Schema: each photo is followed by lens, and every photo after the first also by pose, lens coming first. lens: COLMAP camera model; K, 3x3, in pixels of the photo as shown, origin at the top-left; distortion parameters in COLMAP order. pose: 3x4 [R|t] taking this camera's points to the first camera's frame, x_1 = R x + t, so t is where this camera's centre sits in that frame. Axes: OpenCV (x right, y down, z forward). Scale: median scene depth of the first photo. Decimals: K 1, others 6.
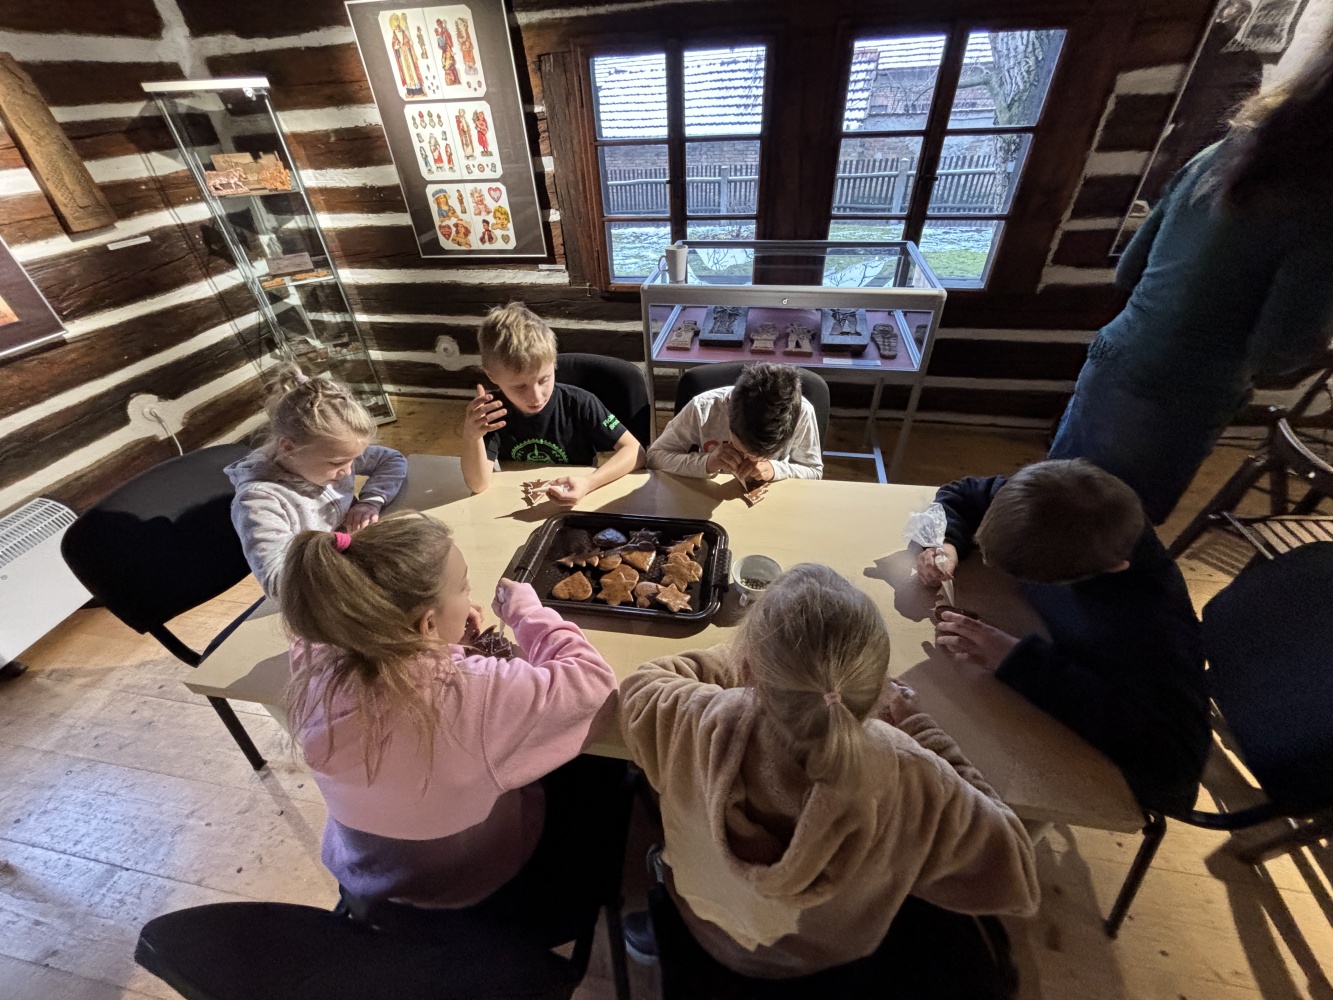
lens RADIAL K [[538.7, 0, 664.5], [0, 538.7, 495.2], [0, 0, 1]] dist [-0.002840, 0.000456]
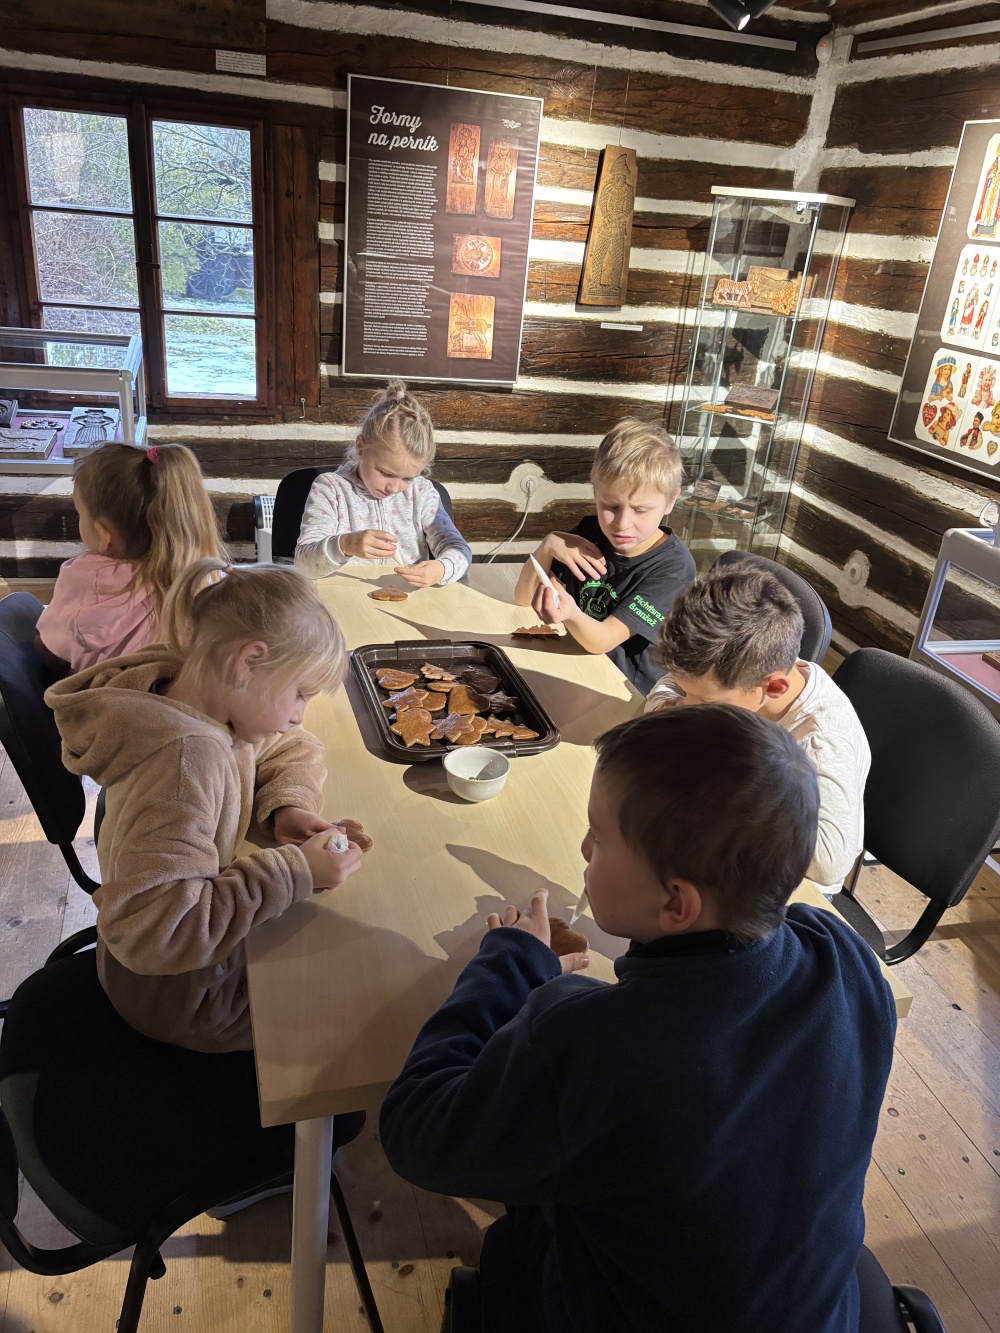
lens RADIAL K [[996.2, 0, 495.5], [0, 996.2, 659.9], [0, 0, 1]] dist [0.024931, -0.043692]
pose [[0.437832, 0.450270, -0.778177, 0.465632], [-0.620515, 0.777682, 0.100859, -0.051612], [0.650588, 0.438711, 0.619893, 0.029136]]
